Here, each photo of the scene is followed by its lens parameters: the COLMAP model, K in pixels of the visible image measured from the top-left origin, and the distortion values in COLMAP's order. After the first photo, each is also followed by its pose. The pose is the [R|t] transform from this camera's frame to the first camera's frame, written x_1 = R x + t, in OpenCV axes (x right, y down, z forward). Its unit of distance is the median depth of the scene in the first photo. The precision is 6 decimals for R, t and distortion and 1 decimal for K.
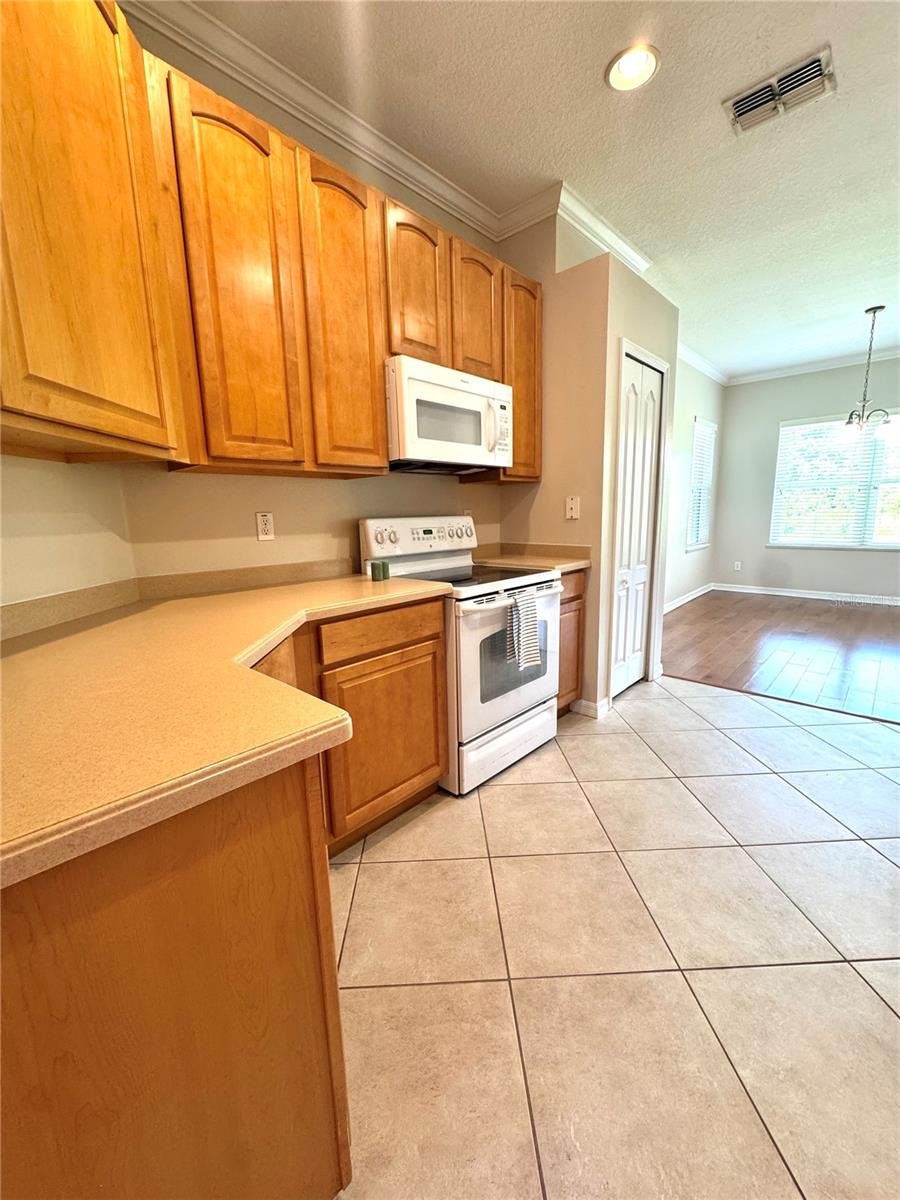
lens RADIAL K [[483.8, 0, 448.4], [0, 483.8, 597.8], [0, 0, 1]] dist [-0.003659, -0.000247]
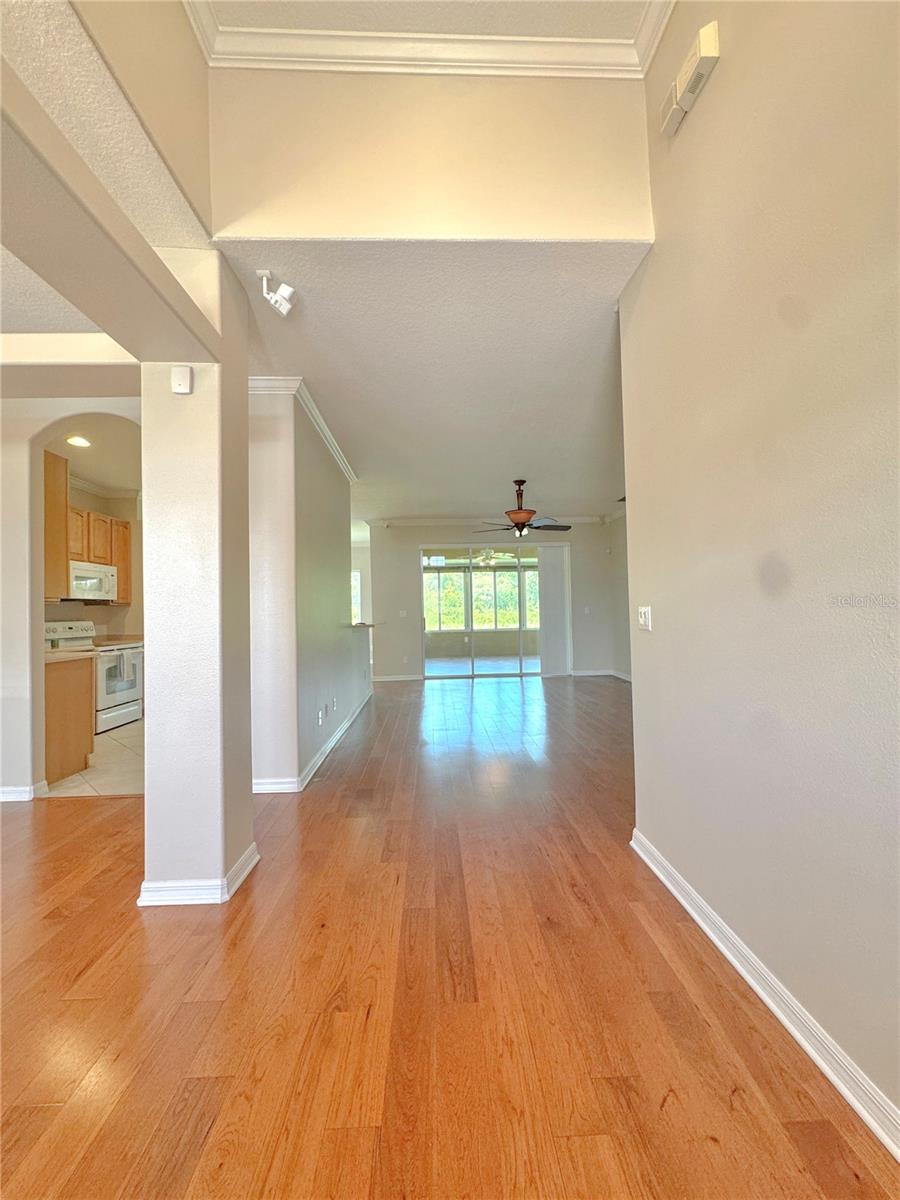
lens RADIAL K [[483.8, 0, 448.4], [0, 483.8, 597.8], [0, 0, 1]] dist [-0.003659, -0.000247]
pose [[0.706856, 0.024722, 0.706925, -0.382666], [0.132507, 0.977070, -0.166663, 0.316603], [-0.694836, 0.211480, 0.687372, -1.701560]]
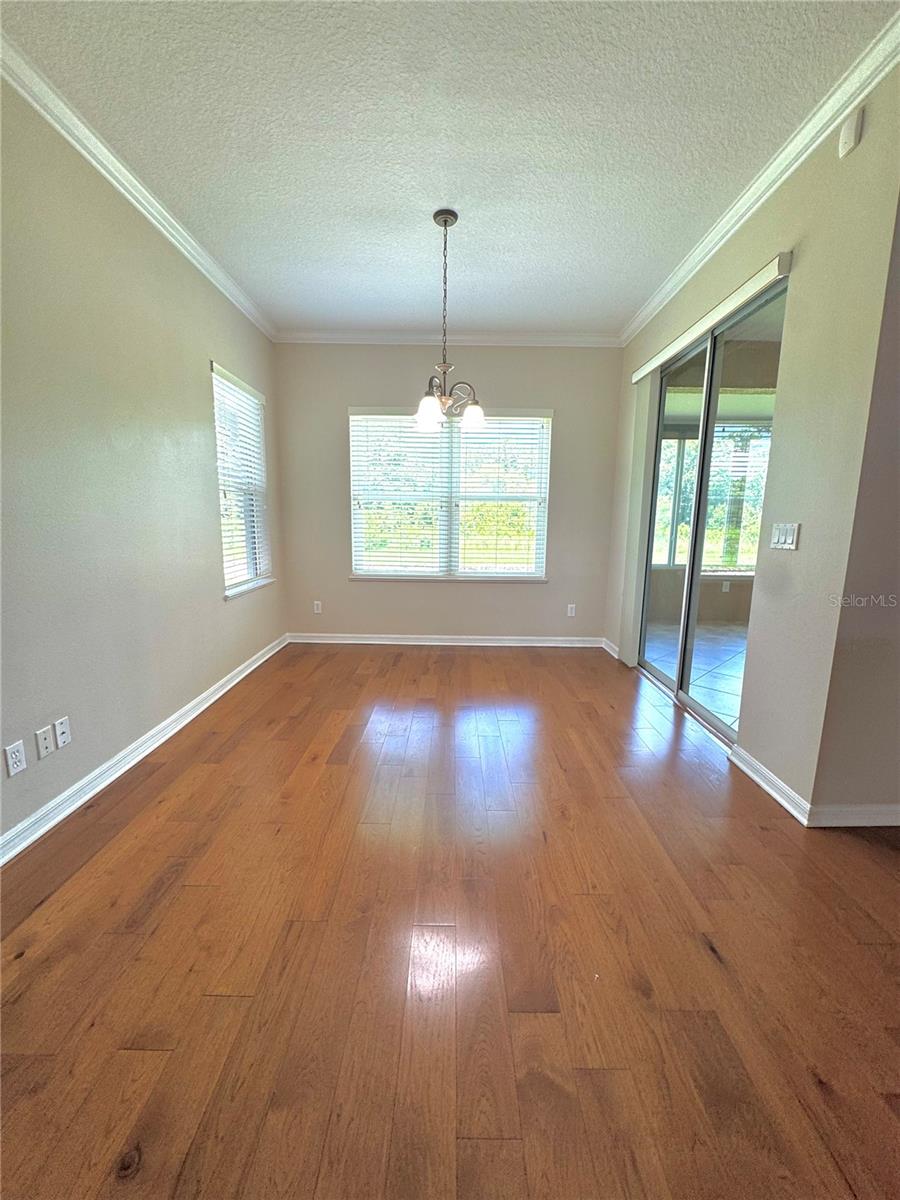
lens RADIAL K [[483.8, 0, 448.4], [0, 483.8, 597.8], [0, 0, 1]] dist [-0.003659, -0.000247]
pose [[0.740639, -0.076198, 0.667568, 0.253456], [0.090151, 0.995835, 0.013649, -0.067445], [-0.665828, 0.050073, 0.744423, 0.325933]]
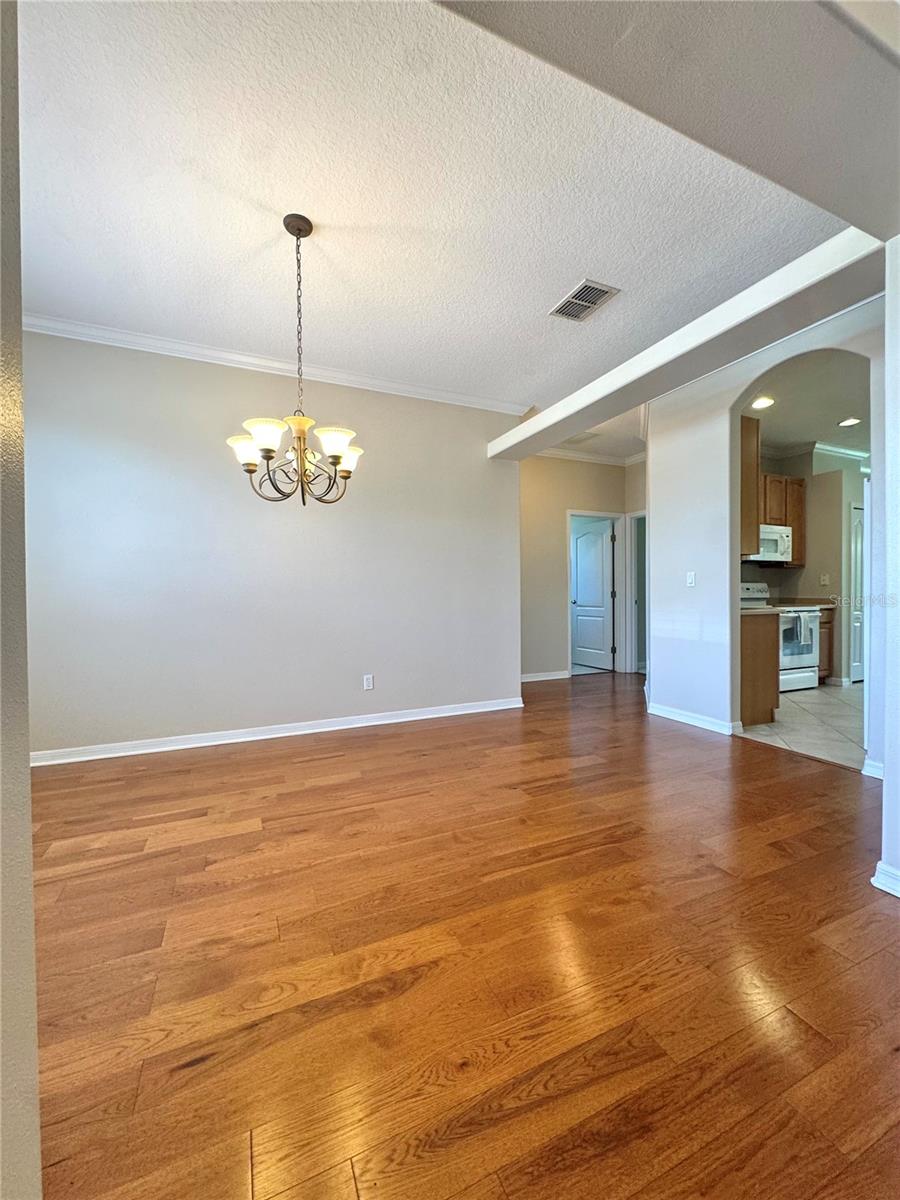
lens RADIAL K [[483.8, 0, 448.4], [0, 483.8, 597.8], [0, 0, 1]] dist [-0.003659, -0.000247]
pose [[0.921442, 0.024183, -0.387762, -0.466829], [-0.085211, 0.986339, -0.140975, 0.351118], [0.379056, 0.162942, 0.910915, -1.628910]]
